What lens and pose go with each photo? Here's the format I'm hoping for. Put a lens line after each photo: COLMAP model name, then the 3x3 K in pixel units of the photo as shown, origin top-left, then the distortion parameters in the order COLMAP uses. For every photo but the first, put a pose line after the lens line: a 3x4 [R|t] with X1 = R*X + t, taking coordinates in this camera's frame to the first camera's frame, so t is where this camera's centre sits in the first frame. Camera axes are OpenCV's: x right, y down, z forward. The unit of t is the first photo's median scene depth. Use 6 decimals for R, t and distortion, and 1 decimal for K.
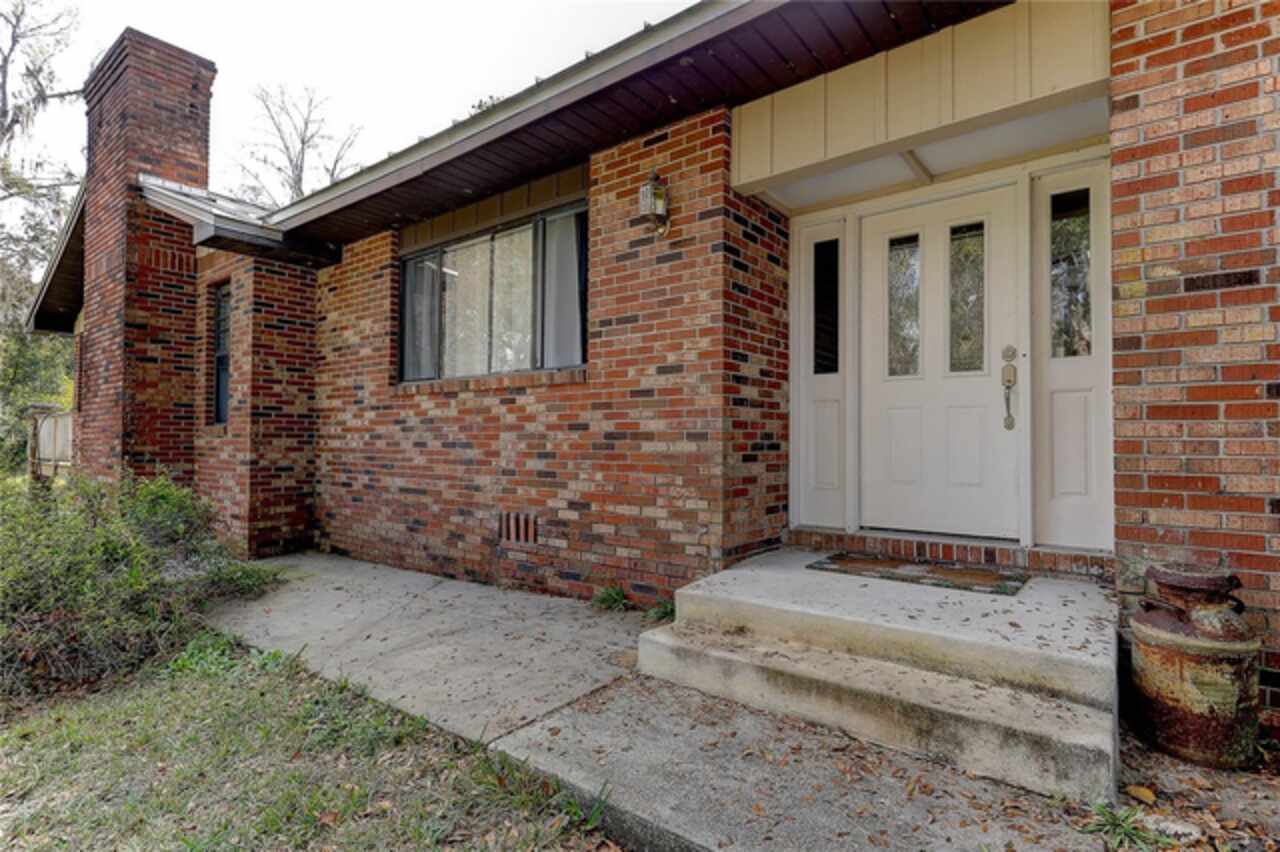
lens RADIAL K [[638.1, 0, 640.5], [0, 638.1, 429.4], [0, 0, 1]] dist [0.000128, 0.000004]
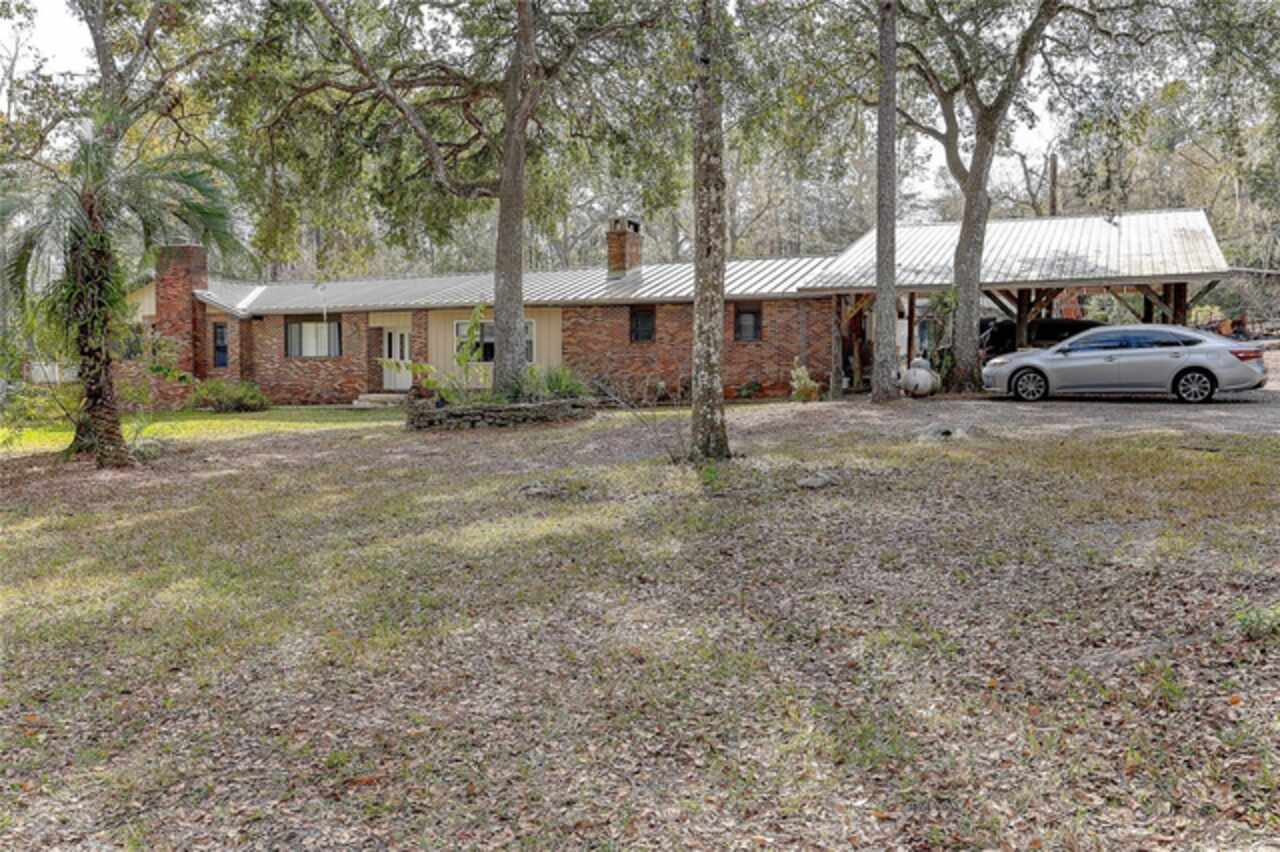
lens RADIAL K [[1138.0, 0, 639.0], [0, 1138.0, 426.6], [0, 0, 1]] dist [-0.005477, -0.001011]
pose [[0.974150, -0.007353, 0.225781, 0.147495], [-0.004422, 0.998658, 0.051603, -0.018815], [-0.225857, -0.051268, 0.972810, -7.089215]]
